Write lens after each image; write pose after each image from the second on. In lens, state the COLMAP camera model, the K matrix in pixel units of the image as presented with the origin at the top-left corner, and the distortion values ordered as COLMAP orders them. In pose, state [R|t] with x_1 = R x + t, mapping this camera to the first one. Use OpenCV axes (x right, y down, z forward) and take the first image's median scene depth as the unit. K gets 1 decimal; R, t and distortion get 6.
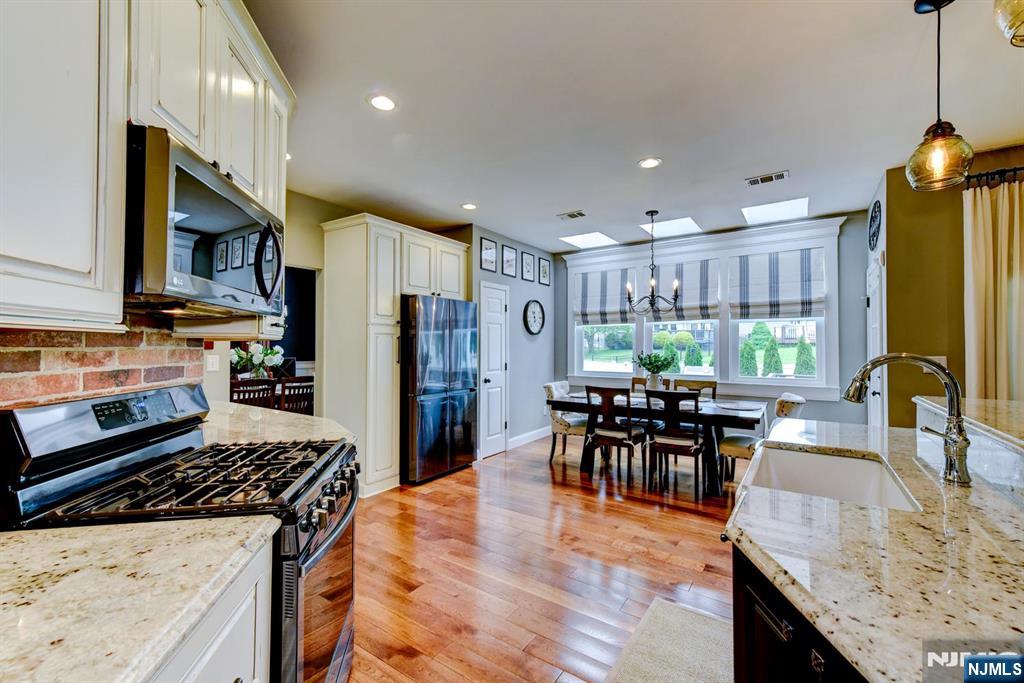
lens RADIAL K [[419.6, 0, 512.0], [0, 419.6, 341.5], [0, 0, 1]] dist [0.002830, 0.000298]
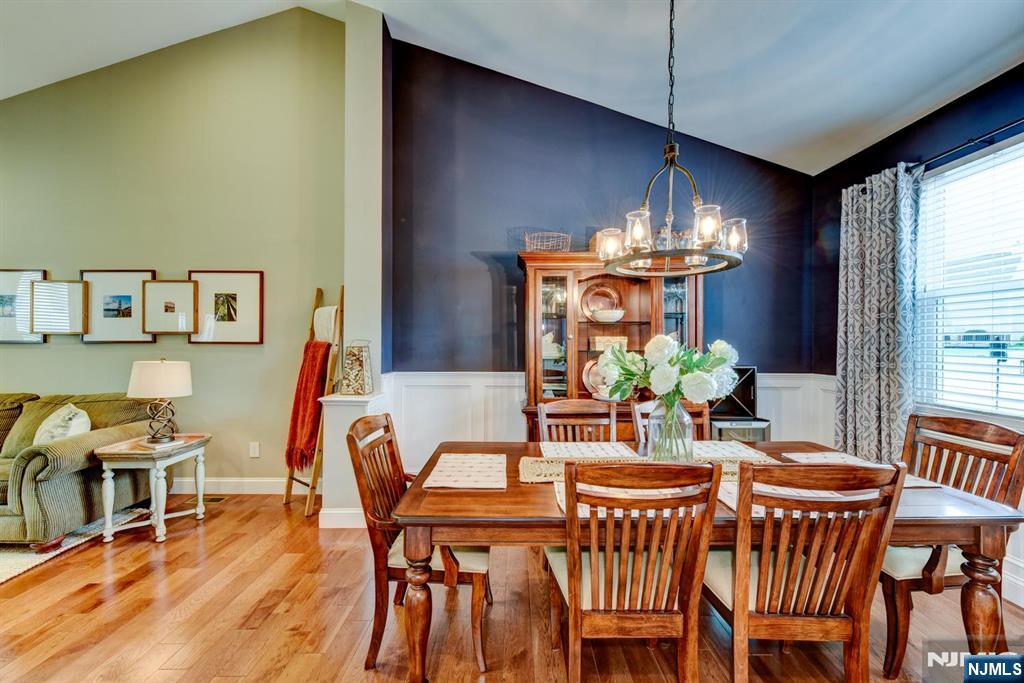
lens RADIAL K [[406.0, 0, 511.4], [0, 406.0, 344.1], [0, 0, 1]] dist [0.005513, -0.000245]
pose [[0.561084, 0.000899, -0.827759, -0.466518], [0.010010, 0.999919, 0.007870, 0.010655], [0.827699, -0.012701, 0.561029, 0.826381]]
